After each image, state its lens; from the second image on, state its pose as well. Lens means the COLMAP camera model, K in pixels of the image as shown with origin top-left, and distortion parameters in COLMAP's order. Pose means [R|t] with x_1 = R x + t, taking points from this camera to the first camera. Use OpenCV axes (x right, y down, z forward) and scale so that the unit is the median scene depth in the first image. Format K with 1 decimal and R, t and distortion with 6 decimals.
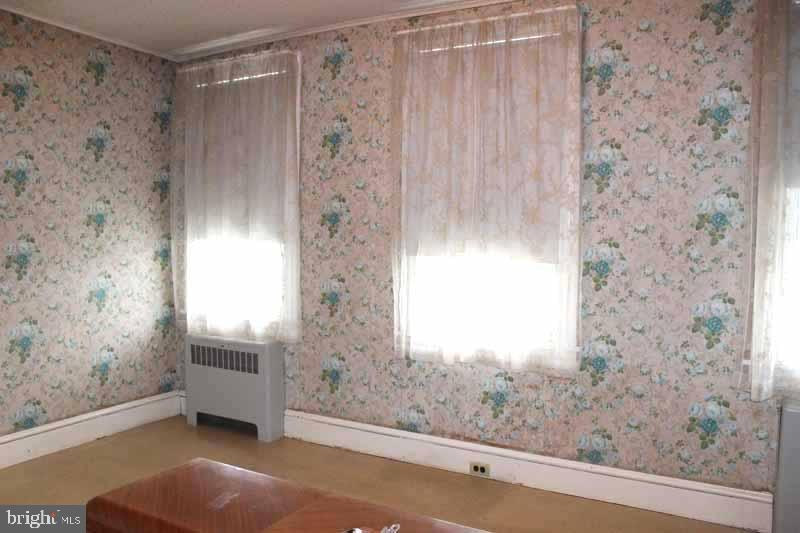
lens RADIAL K [[517.8, 0, 400.0], [0, 517.8, 266.5], [0, 0, 1]] dist [-0.109842, 0.062847]
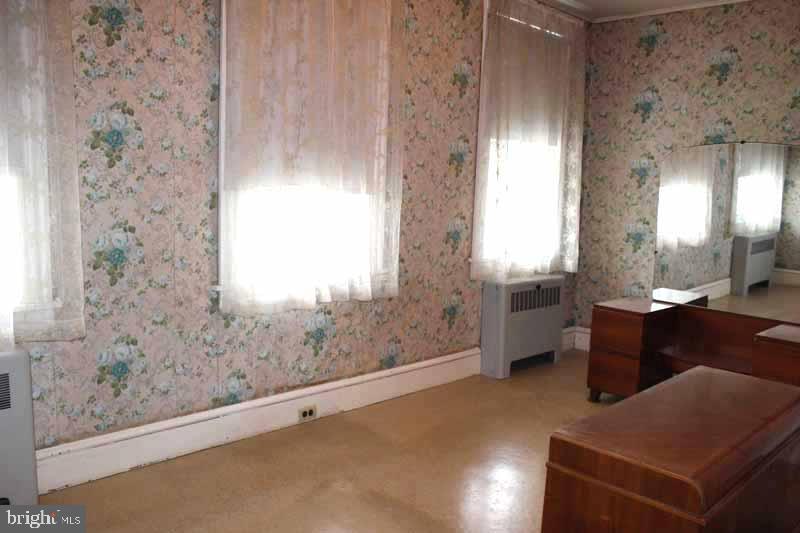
lens RADIAL K [[668.4, 0, 390.1], [0, 668.4, 266.1], [0, 0, 1]] dist [-0.162401, 0.168945]
pose [[0.373964, -0.130148, 0.918266, -0.855787], [0.022166, 0.991076, 0.131441, -0.034760], [-0.927178, -0.028800, 0.373512, 0.382169]]
